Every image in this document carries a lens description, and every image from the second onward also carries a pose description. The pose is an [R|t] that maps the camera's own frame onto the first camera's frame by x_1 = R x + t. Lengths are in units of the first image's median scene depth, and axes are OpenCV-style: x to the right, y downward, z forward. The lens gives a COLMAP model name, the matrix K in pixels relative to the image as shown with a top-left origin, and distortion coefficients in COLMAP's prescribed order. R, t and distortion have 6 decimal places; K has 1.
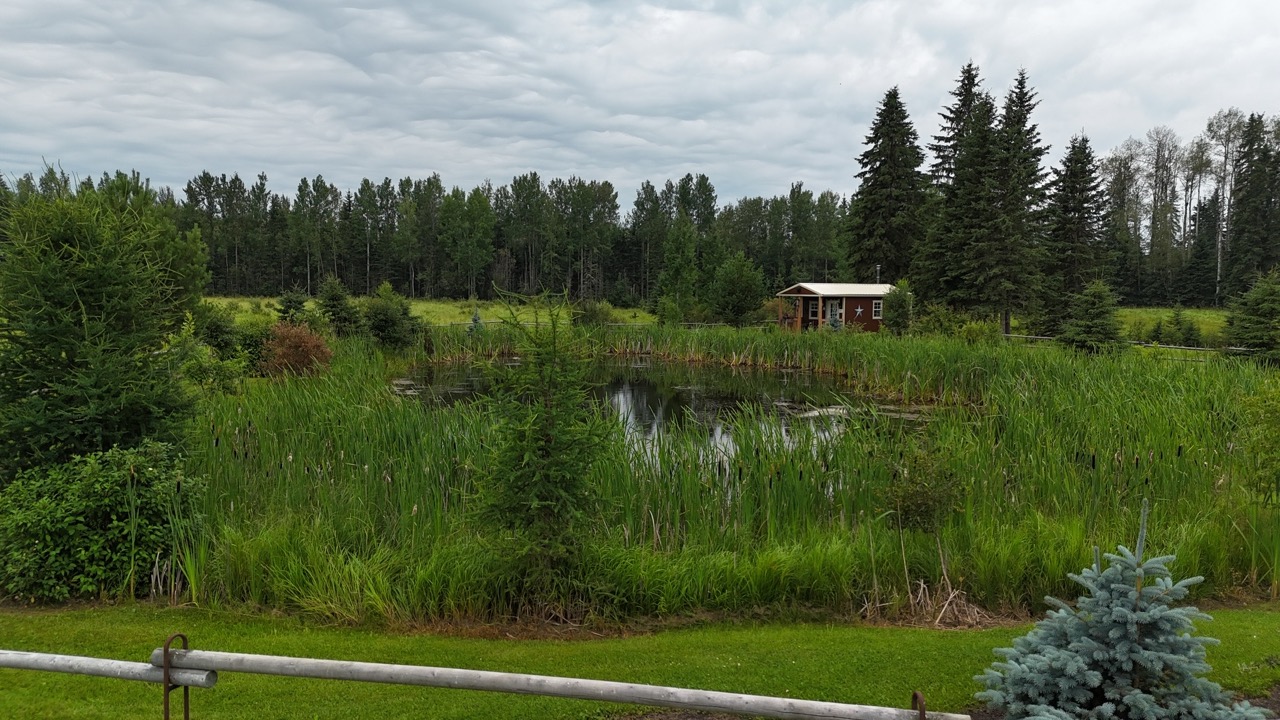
lens RADIAL K [[939.7, 0, 637.0], [0, 939.7, 364.0], [0, 0, 1]] dist [0.077368, -0.082941]
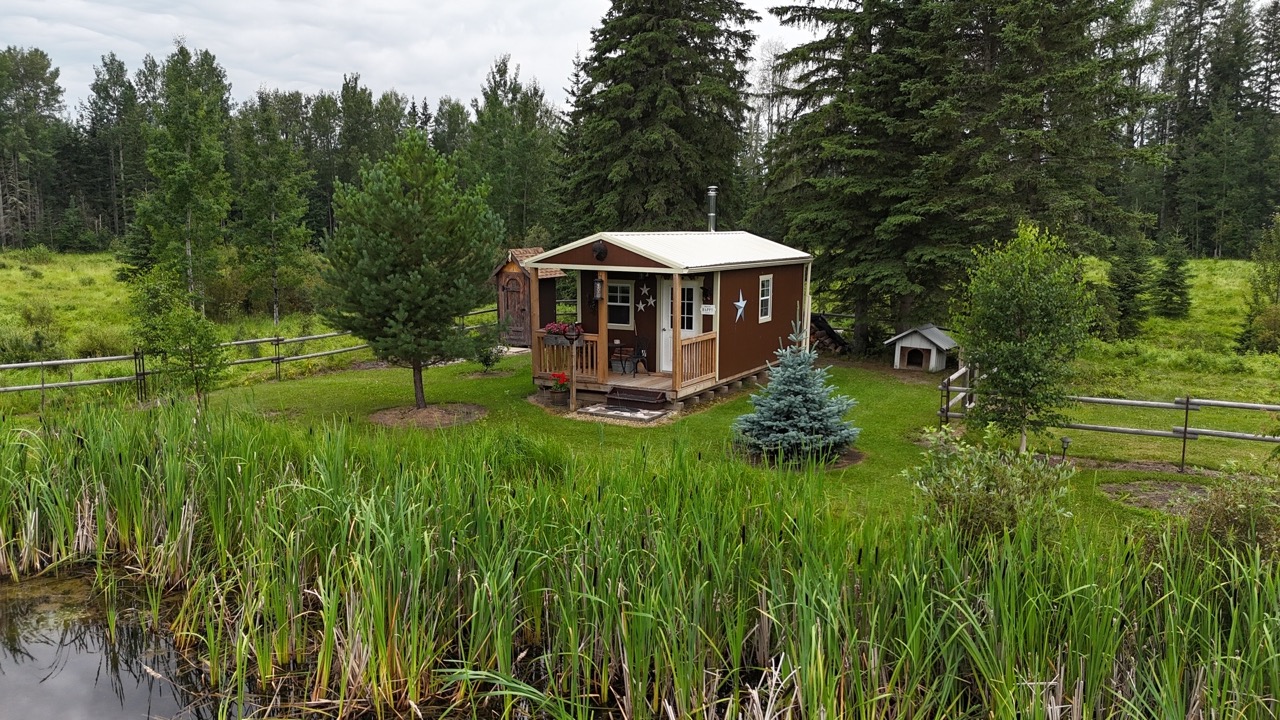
lens RADIAL K [[939.7, 0, 648.5], [0, 939.7, 356.8], [0, 0, 1]] dist [0.077368, -0.082941]
pose [[0.876877, -0.067205, 0.475994, 0.007878], [0.035724, 0.996552, 0.074891, -0.022902], [-0.479385, -0.048666, 0.876254, 0.240596]]
